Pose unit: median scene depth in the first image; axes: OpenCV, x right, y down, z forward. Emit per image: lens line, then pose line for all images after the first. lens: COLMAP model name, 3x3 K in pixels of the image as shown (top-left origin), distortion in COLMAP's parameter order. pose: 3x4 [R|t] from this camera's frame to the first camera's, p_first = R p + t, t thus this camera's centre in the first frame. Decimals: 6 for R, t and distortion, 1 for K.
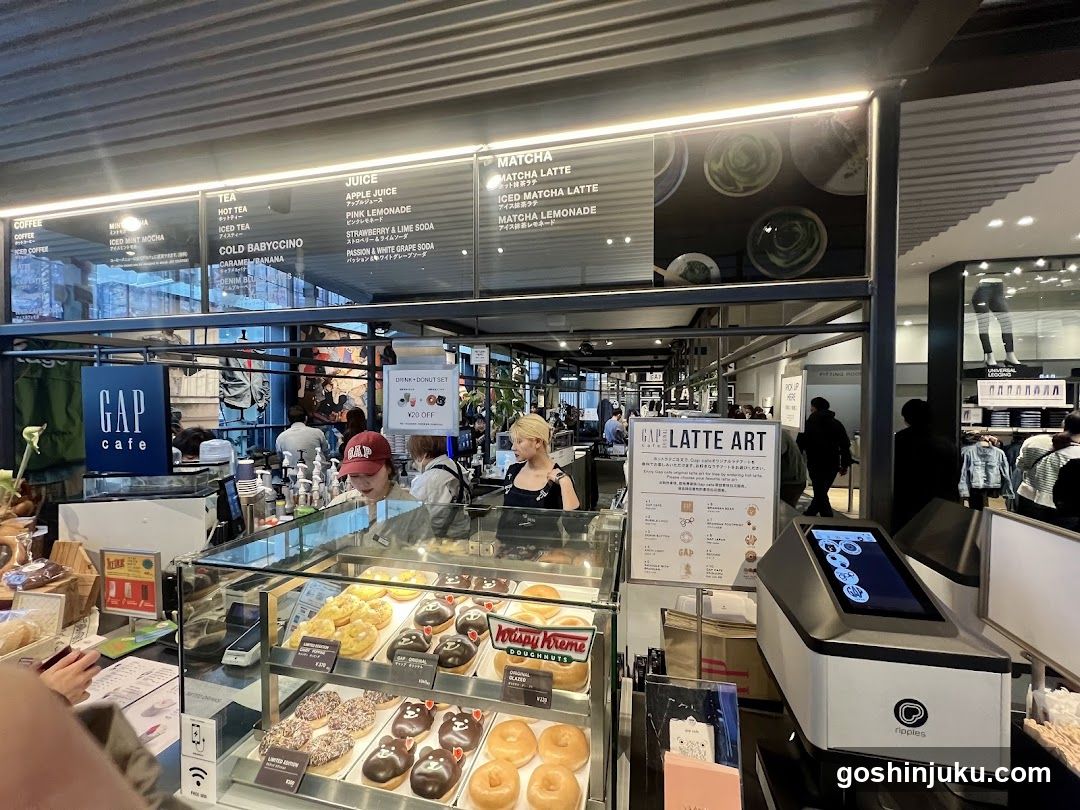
lens RADIAL K [[434.0, 0, 539.4], [0, 434.0, 397.4], [0, 0, 1]] dist [0.002170, -0.000004]
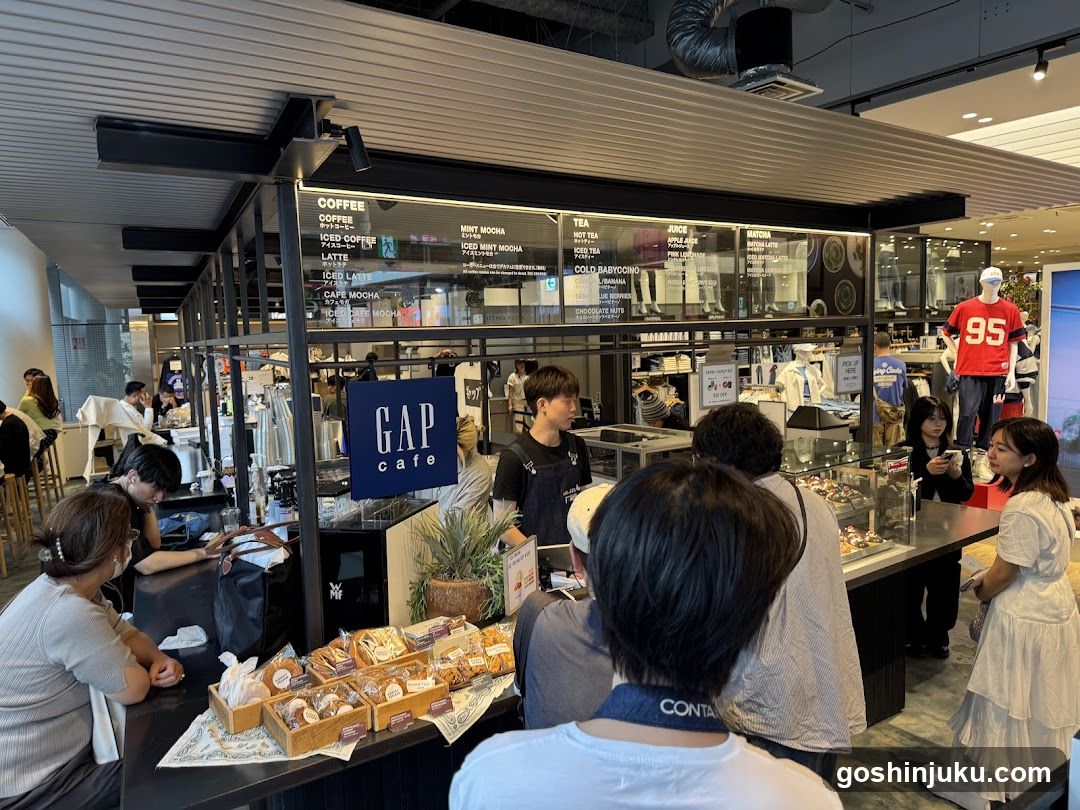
lens RADIAL K [[756.8, 0, 540.0], [0, 756.8, 405.0], [0, 0, 1]] dist [0.002400, -0.000115]
pose [[0.669812, -0.097314, 0.736126, -4.443940], [0.038373, 0.994587, 0.096566, -0.344177], [-0.741539, -0.036433, 0.669920, -0.528806]]
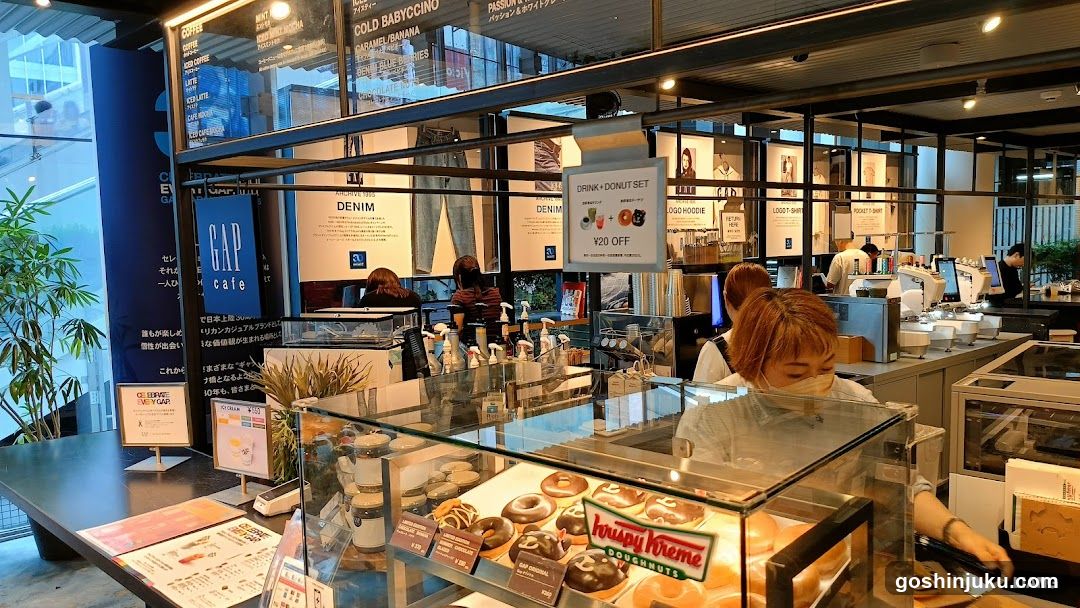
lens RADIAL K [[774.3, 0, 538.6], [0, 774.3, 280.1], [0, 0, 1]] dist [0.085352, 0.000793]
pose [[0.871851, -0.003047, -0.489761, 0.331175], [0.038180, 0.997360, 0.061762, 0.037927], [0.488280, -0.072546, 0.869666, -0.105579]]
